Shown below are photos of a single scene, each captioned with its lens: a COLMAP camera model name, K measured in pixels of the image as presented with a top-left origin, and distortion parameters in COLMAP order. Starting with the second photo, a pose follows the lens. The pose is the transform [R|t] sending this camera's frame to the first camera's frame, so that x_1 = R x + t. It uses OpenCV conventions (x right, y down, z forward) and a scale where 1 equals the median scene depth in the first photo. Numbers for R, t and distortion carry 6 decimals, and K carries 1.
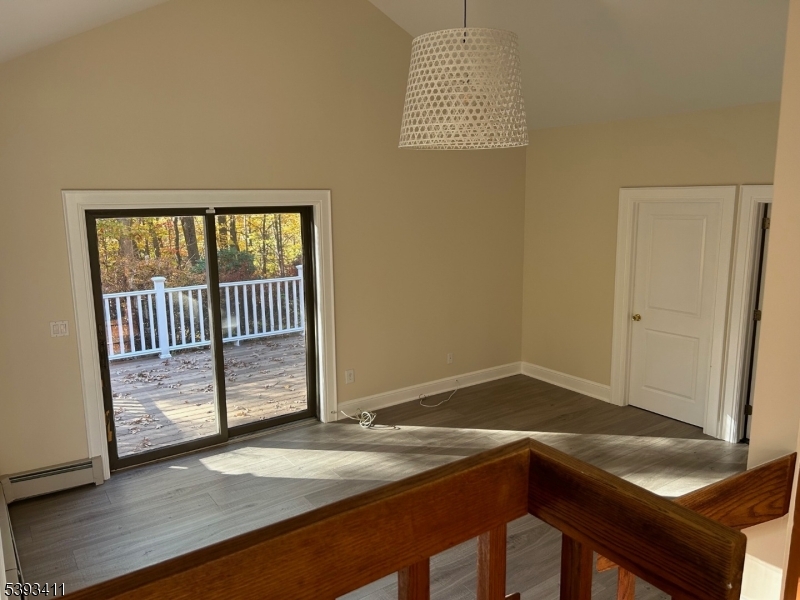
lens RADIAL K [[600.5, 0, 400.0], [0, 600.5, 300.0], [0, 0, 1]] dist [0.085738, -0.170274]
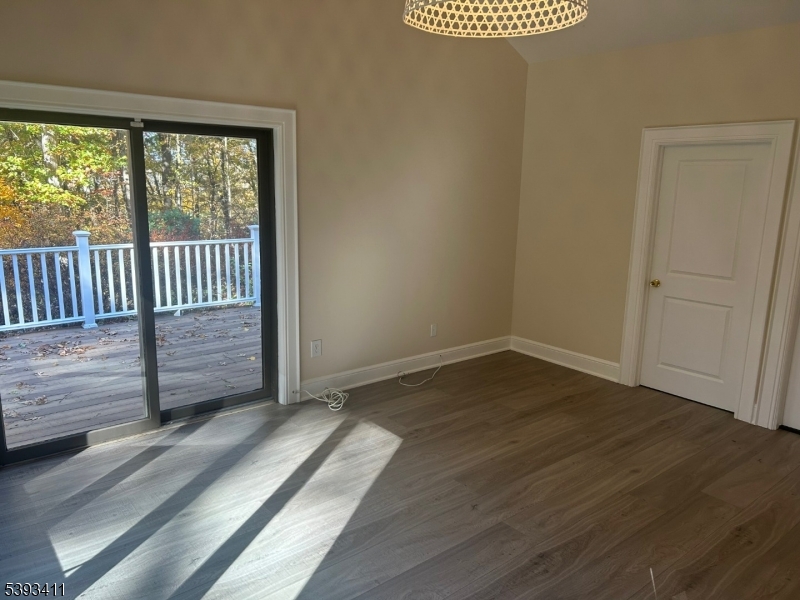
lens RADIAL K [[600.5, 0, 400.0], [0, 600.5, 300.0], [0, 0, 1]] dist [0.085738, -0.170274]
pose [[0.996618, 0.017867, 0.080206, -0.033852], [-0.019996, 0.999467, 0.025821, 0.036018], [-0.079702, -0.027338, 0.996444, 0.169111]]
